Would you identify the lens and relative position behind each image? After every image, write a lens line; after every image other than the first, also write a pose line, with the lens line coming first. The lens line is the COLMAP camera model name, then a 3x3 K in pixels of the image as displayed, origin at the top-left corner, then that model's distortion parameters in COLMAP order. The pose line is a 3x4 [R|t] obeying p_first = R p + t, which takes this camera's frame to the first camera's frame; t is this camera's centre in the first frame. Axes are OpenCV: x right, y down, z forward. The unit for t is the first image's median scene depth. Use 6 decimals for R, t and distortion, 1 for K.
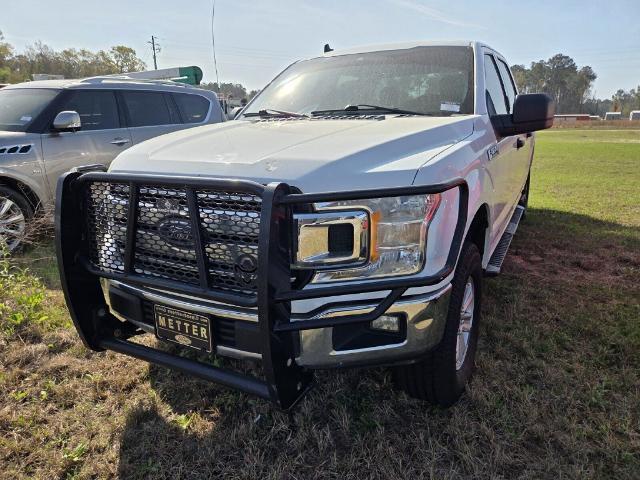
lens RADIAL K [[472.1, 0, 320.4], [0, 472.1, 237.9], [0, 0, 1]] dist [0.029436, -0.005896]
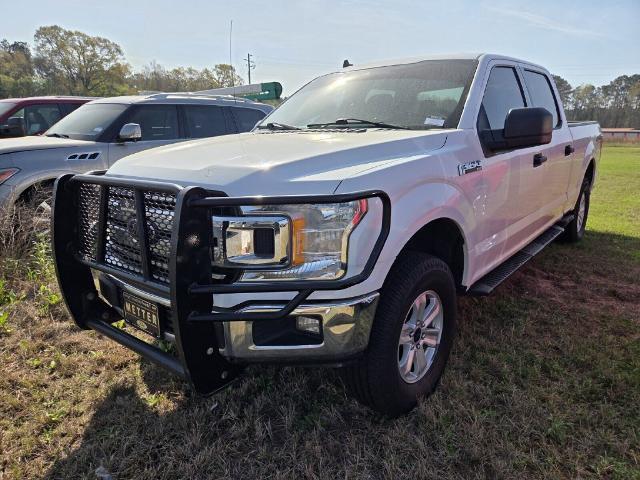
lens RADIAL K [[472.1, 0, 306.8], [0, 472.1, 243.1], [0, 0, 1]] dist [0.029436, -0.005896]
pose [[0.978405, 0.057392, -0.198570, 0.226904], [-0.060722, 0.998097, -0.010718, 0.007088], [0.197577, 0.022545, 0.980028, -0.024416]]
